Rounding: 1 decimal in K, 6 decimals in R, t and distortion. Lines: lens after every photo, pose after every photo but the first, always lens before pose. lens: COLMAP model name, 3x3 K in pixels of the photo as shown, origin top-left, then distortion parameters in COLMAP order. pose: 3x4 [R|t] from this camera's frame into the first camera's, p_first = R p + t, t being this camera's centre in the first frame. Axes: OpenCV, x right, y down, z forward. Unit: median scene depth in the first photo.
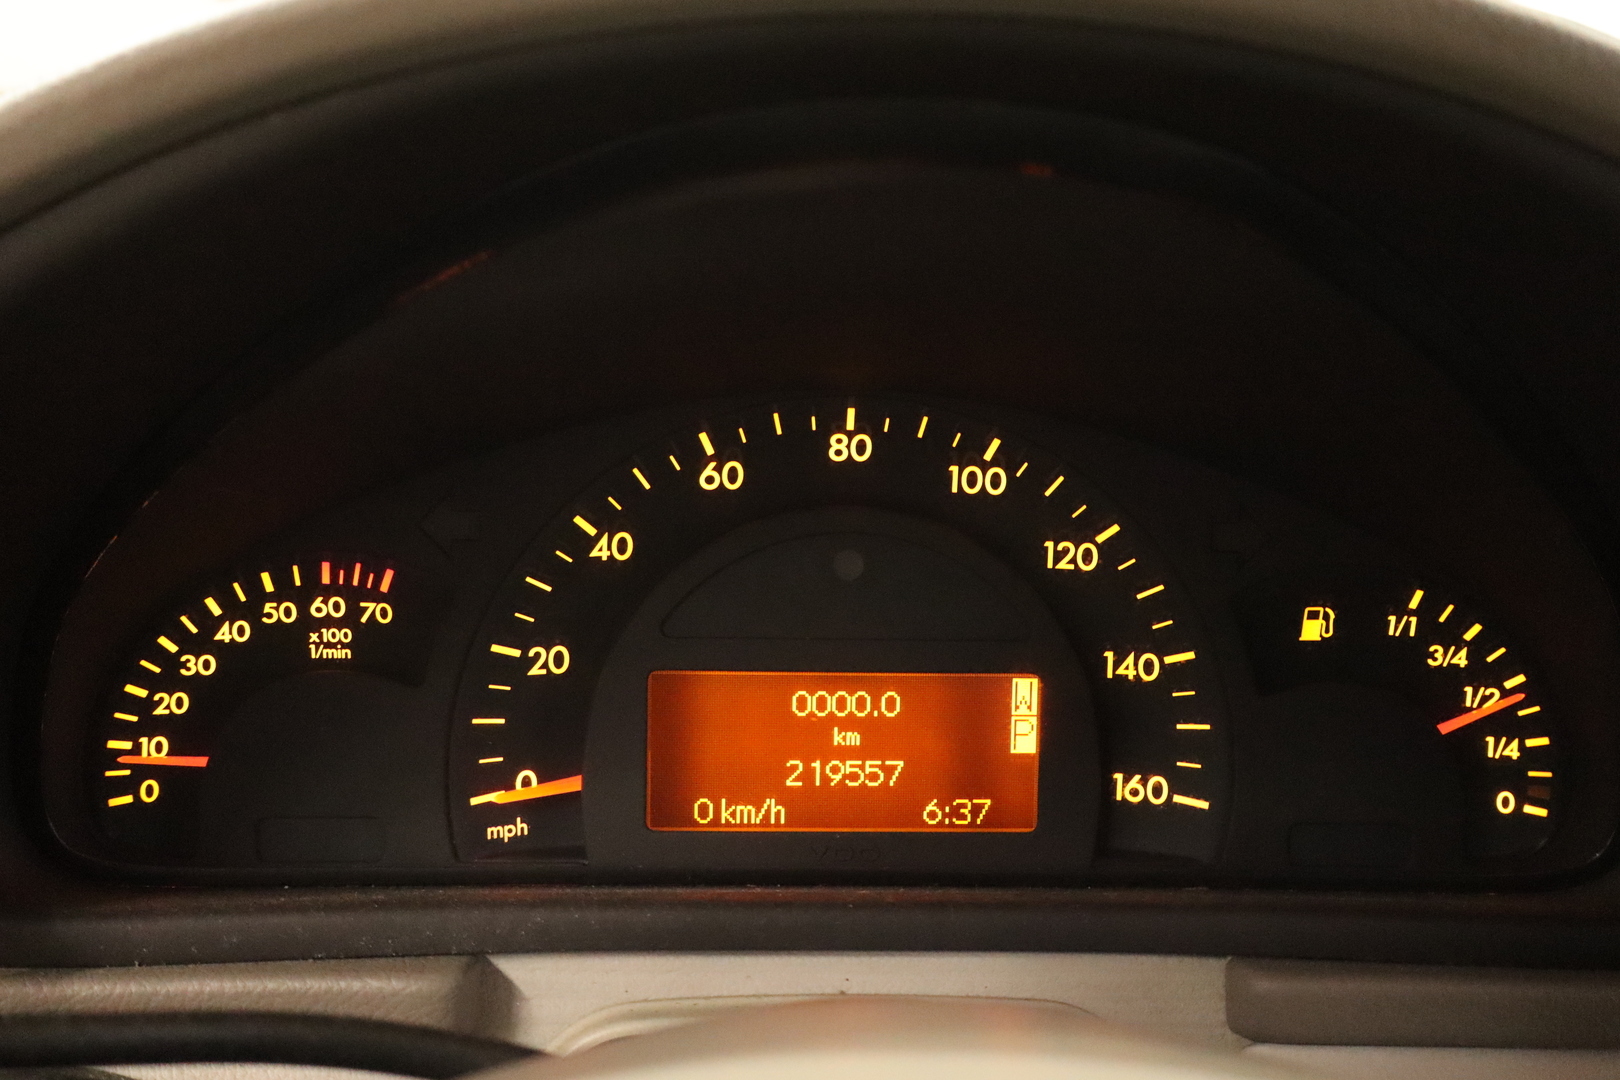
lens RADIAL K [[1537.2, 0, 810.0], [0, 1537.2, 540.0], [0, 0, 1]] dist [-0.008317, 0.000110]
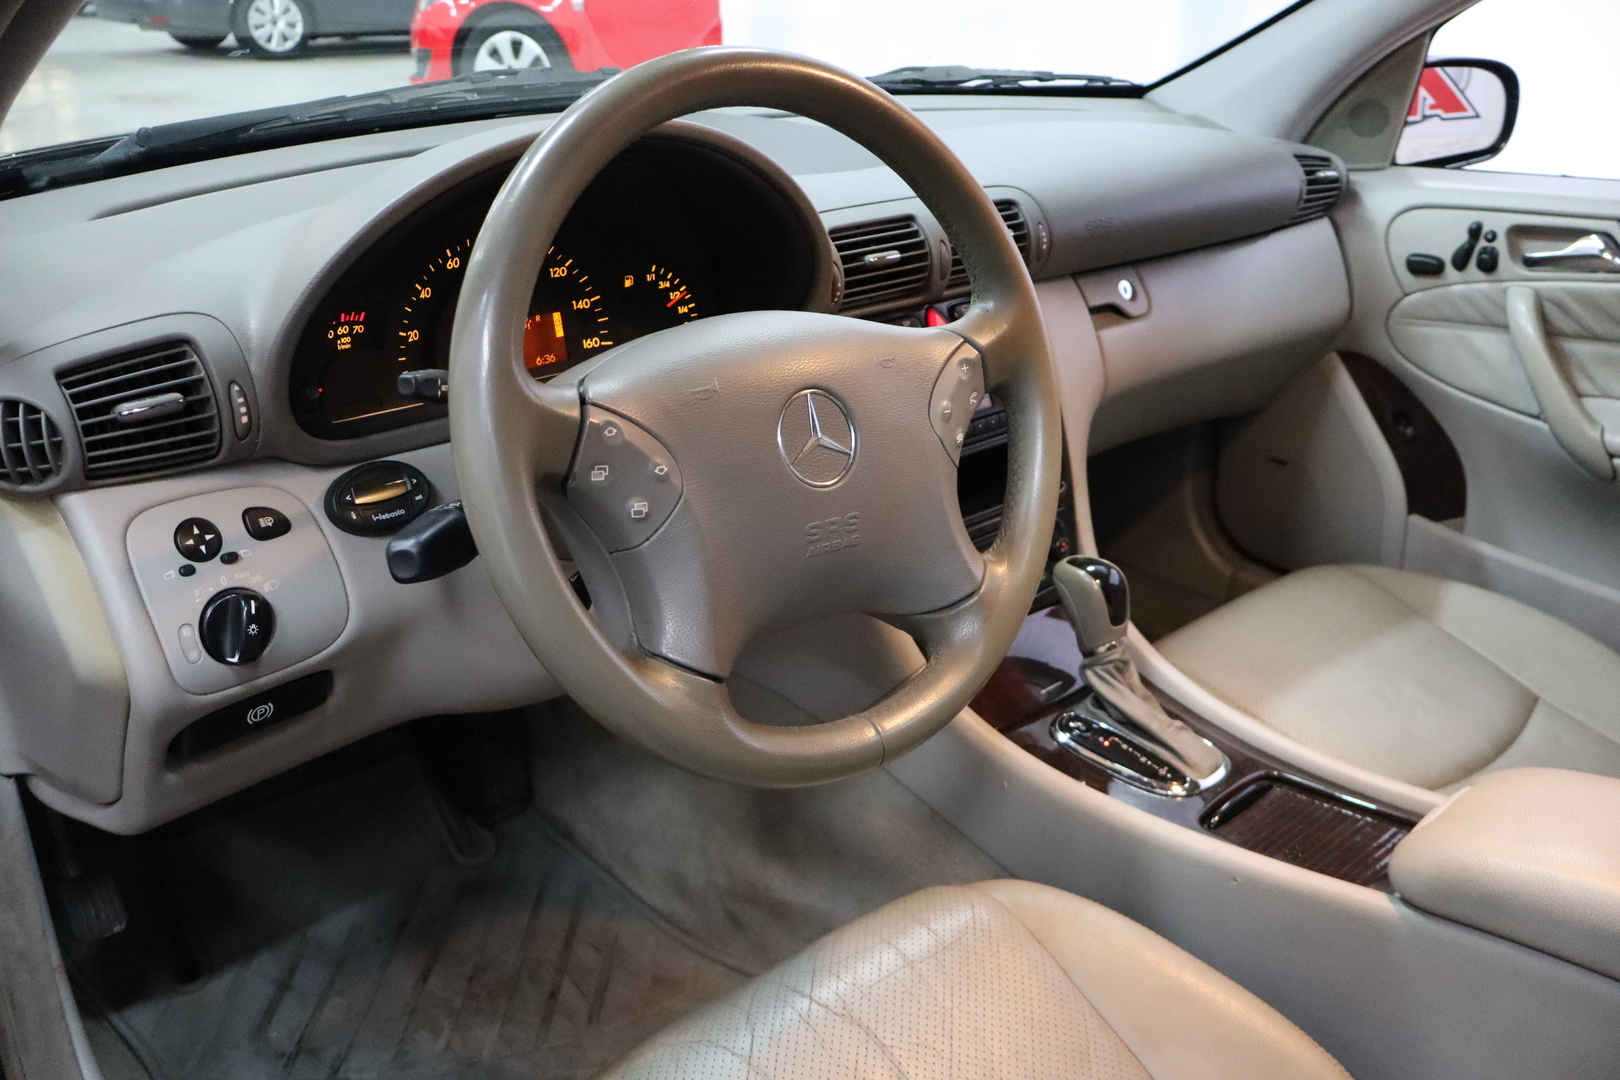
lens RADIAL K [[1327.4, 0, 810.0], [0, 1327.4, 540.0], [0, 0, 1]] dist [0.005742, 0.003673]
pose [[0.757286, -0.278617, 0.590670, -1.194135], [0.169375, 0.957274, 0.234390, -0.014457], [-0.630738, -0.077456, 0.772121, -1.454816]]
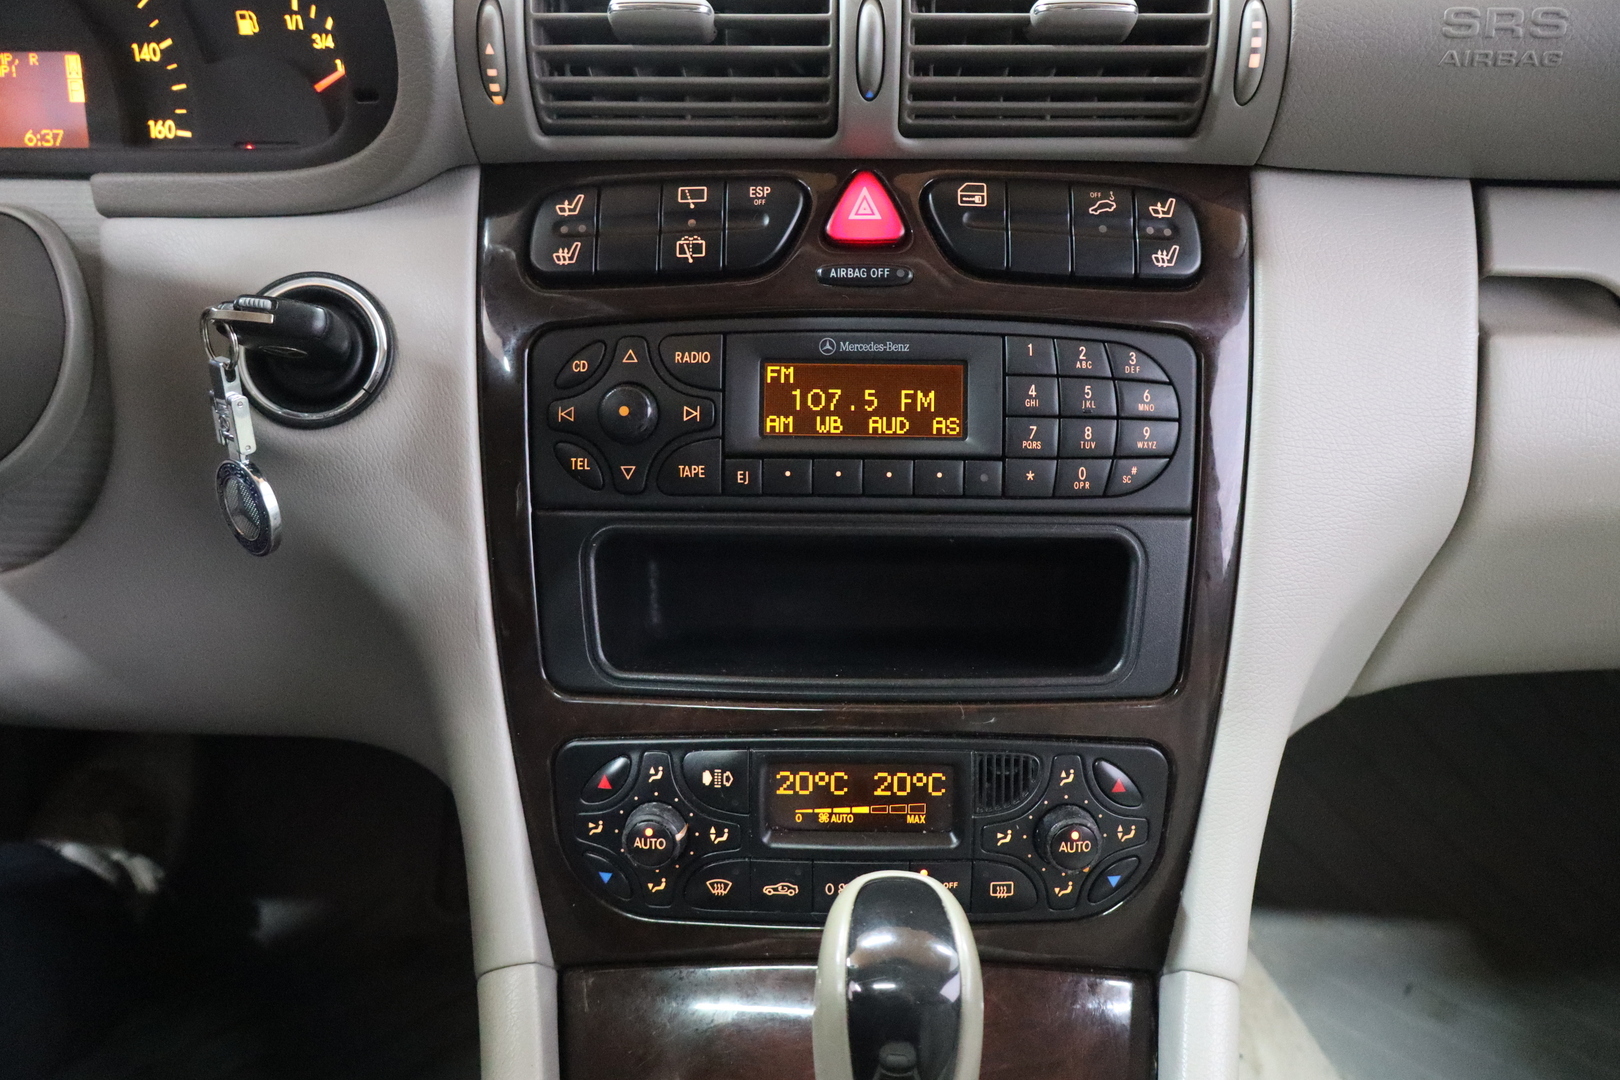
lens RADIAL K [[1327.4, 0, 810.0], [0, 1327.4, 540.0], [0, 0, 1]] dist [0.005742, 0.003673]
pose [[0.998241, 0.004522, -0.059106, 1.042094], [0.005481, 0.985775, 0.167979, 0.374511], [0.059024, -0.168007, 0.984017, -0.497062]]
